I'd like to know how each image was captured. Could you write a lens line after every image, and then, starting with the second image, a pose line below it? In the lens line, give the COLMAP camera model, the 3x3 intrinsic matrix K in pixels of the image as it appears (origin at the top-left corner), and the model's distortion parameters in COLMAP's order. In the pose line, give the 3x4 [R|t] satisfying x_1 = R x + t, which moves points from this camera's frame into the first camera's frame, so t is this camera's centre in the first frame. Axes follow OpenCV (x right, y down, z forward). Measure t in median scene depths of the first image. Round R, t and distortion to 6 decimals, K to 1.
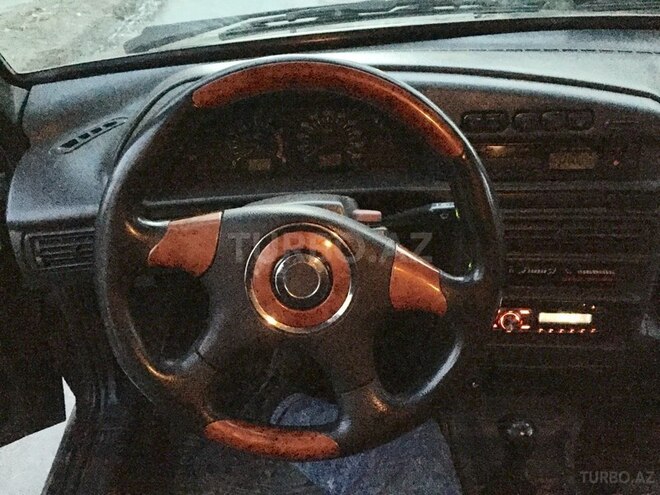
lens RADIAL K [[574.3, 0, 330.0], [0, 574.3, 247.5], [0, 0, 1]] dist [0.010962, -0.000922]
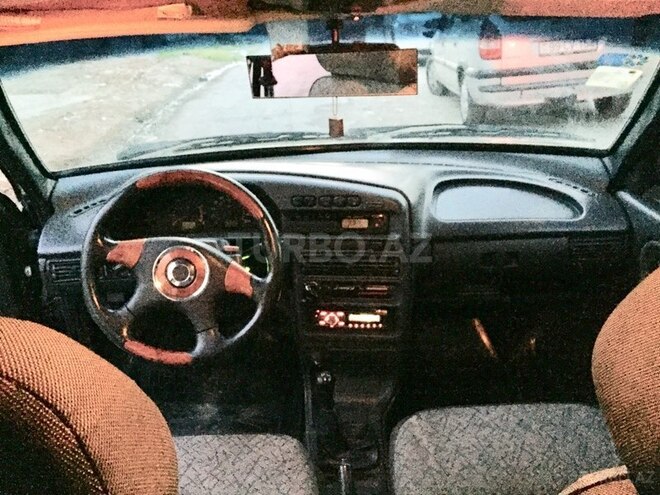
lens RADIAL K [[556.4, 0, 330.0], [0, 556.4, 247.5], [0, 0, 1]] dist [-0.007779, -0.007500]
pose [[0.999865, 0.015133, -0.006378, 0.315890], [-0.015942, 0.987634, -0.155964, 0.173480], [0.003939, 0.156045, 0.987742, -0.621070]]
